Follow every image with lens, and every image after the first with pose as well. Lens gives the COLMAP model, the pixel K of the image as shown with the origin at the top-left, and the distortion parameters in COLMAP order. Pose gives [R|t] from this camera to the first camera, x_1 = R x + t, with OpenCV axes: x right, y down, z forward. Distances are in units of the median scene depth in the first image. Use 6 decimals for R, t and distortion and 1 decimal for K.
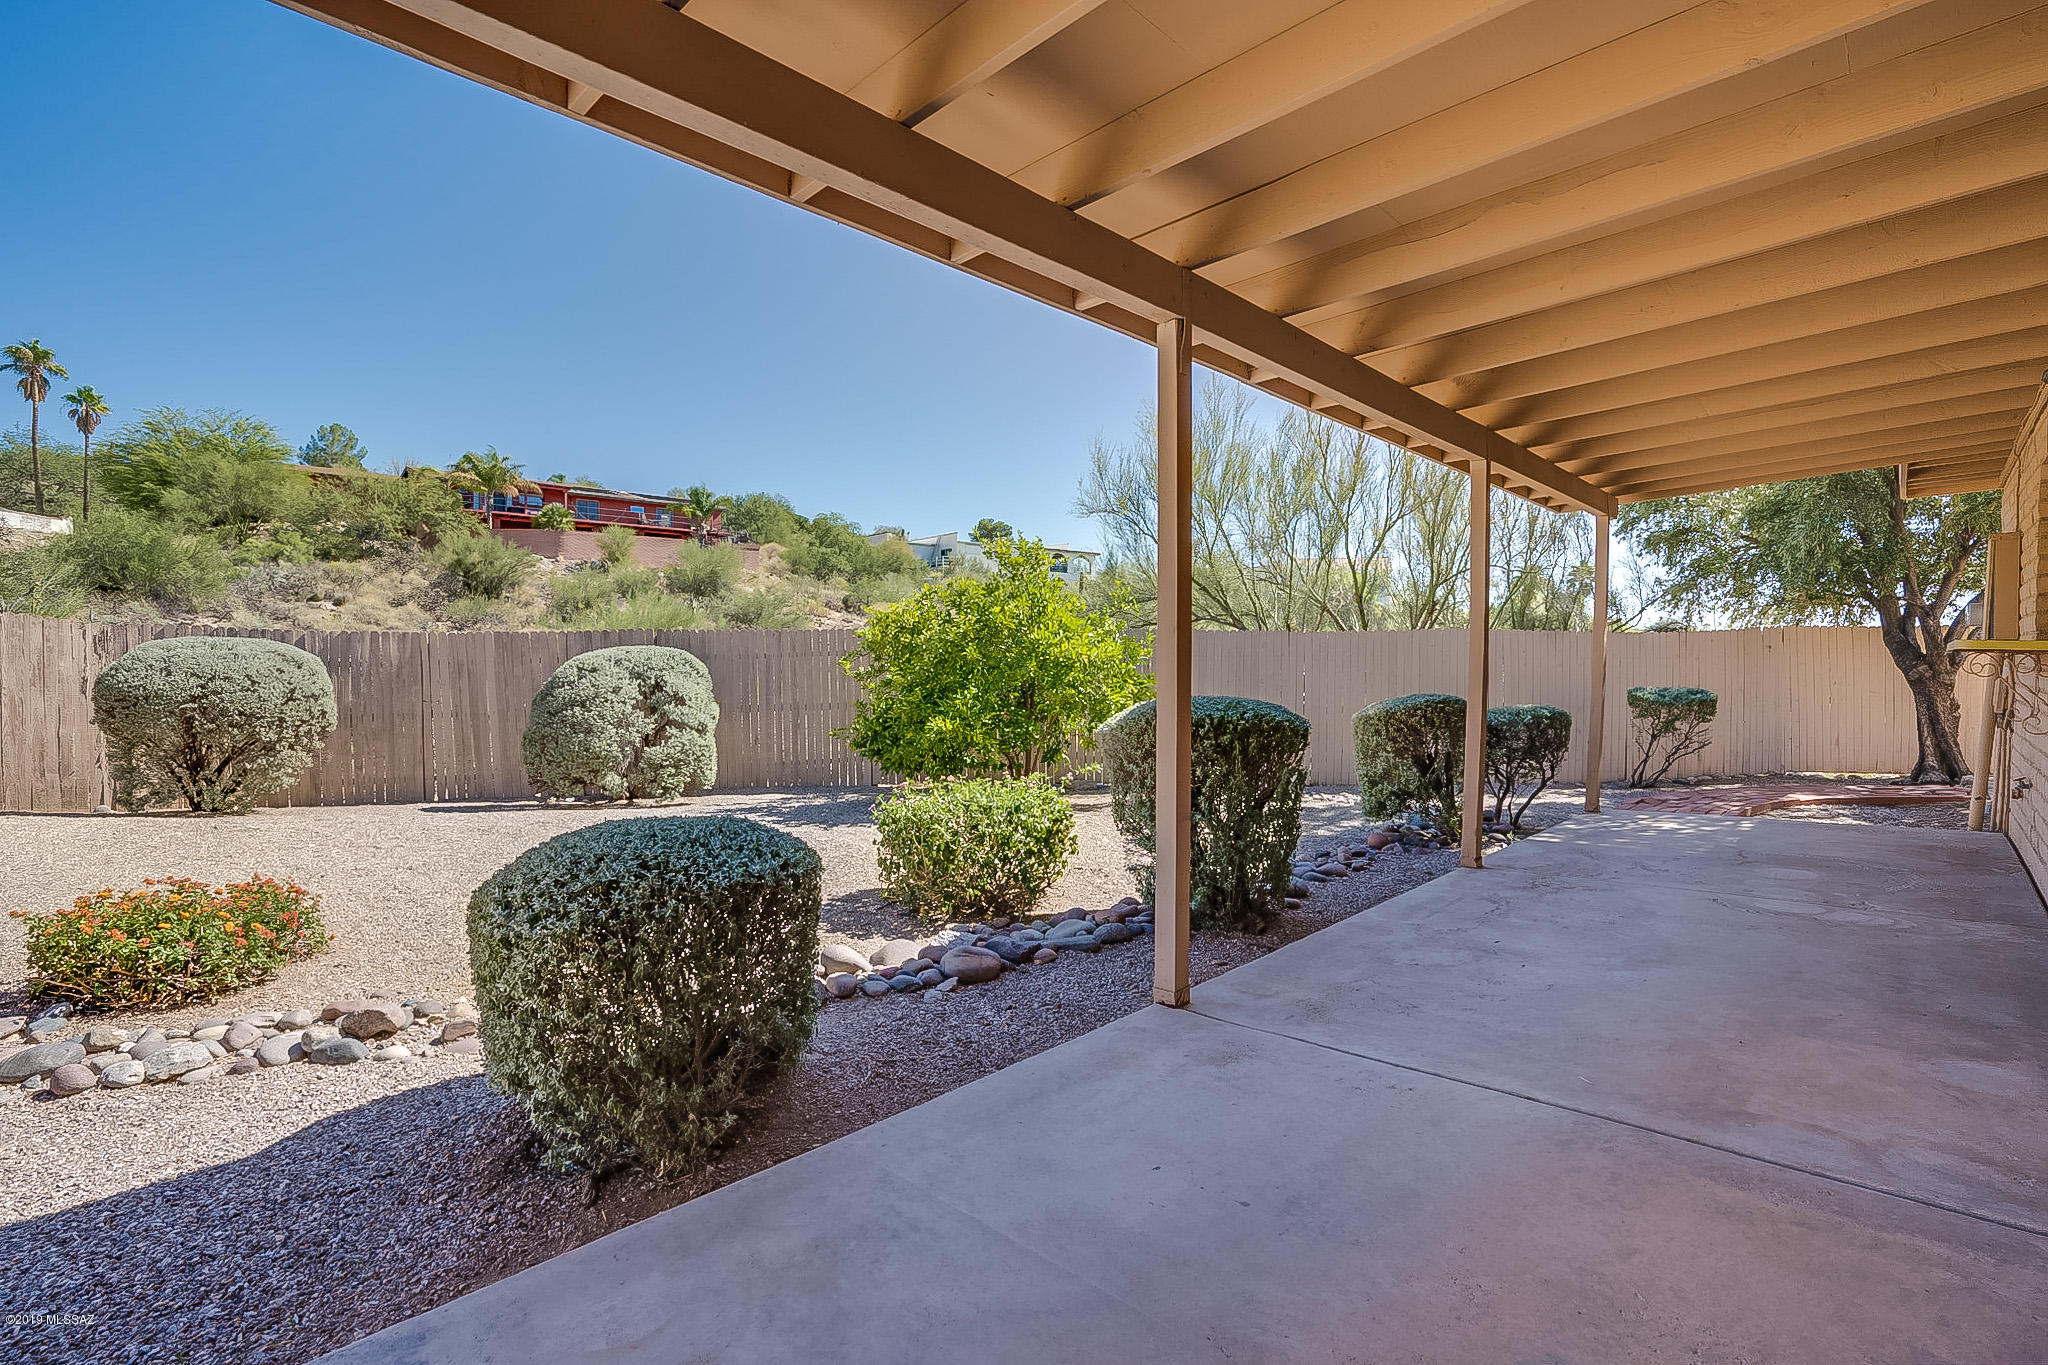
lens RADIAL K [[958.2, 0, 1026.0], [0, 958.2, 681.5], [0, 0, 1]] dist [-0.032010, 0.005959]
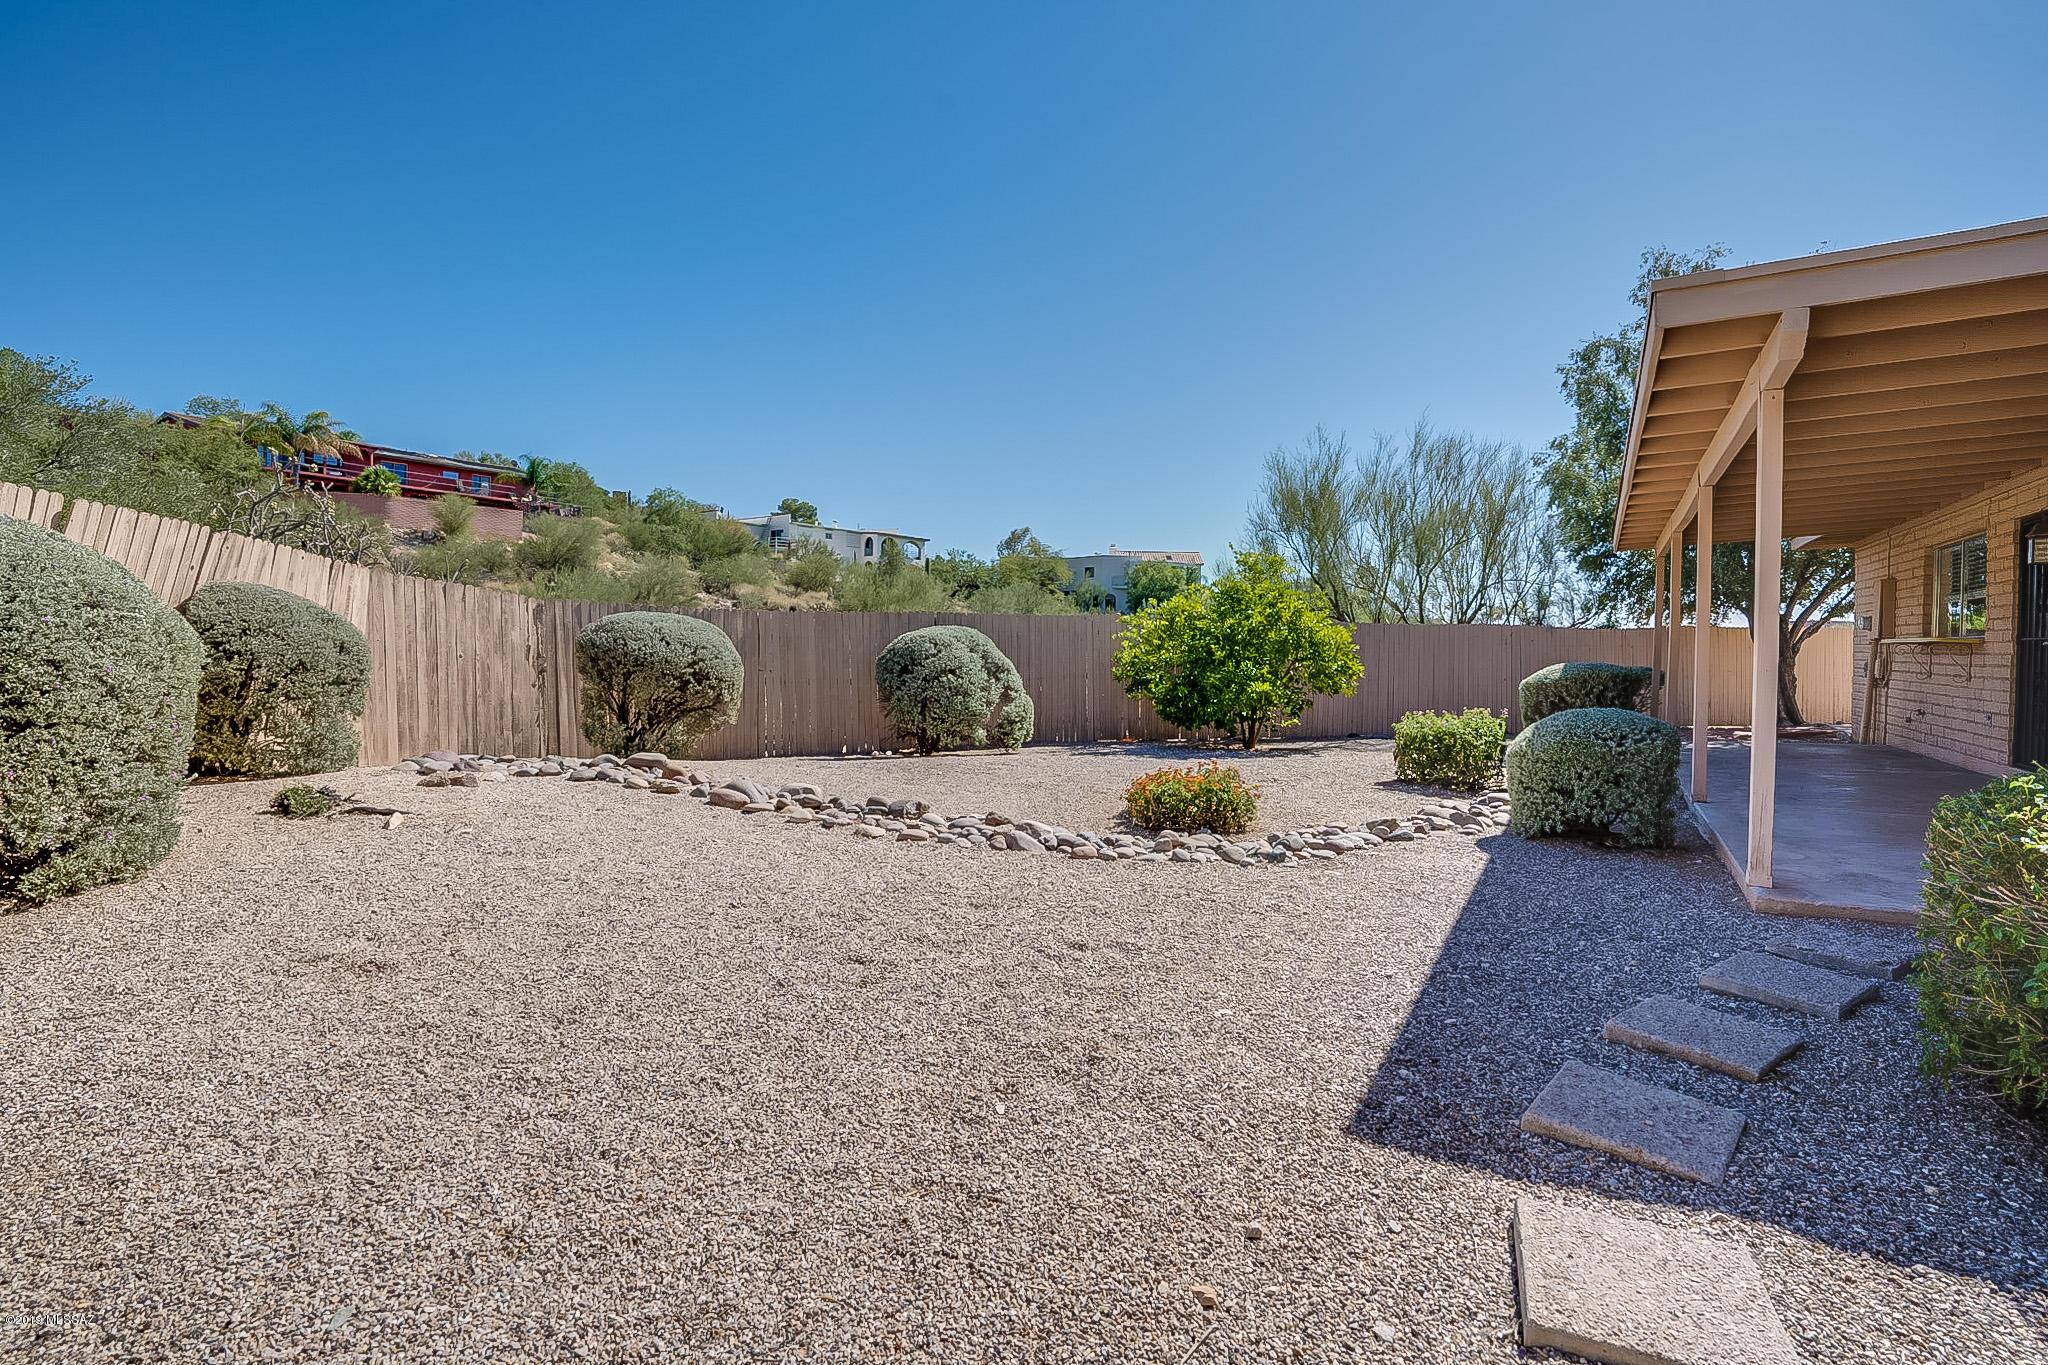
lens RADIAL K [[958.2, 0, 1030.4], [0, 958.2, 685.5], [0, 0, 1]] dist [-0.032010, 0.005959]
pose [[0.972279, 0.003062, 0.233805, -0.454329], [-0.007590, 0.999801, 0.018471, 0.011494], [-0.233702, -0.019733, 0.972108, -0.166555]]
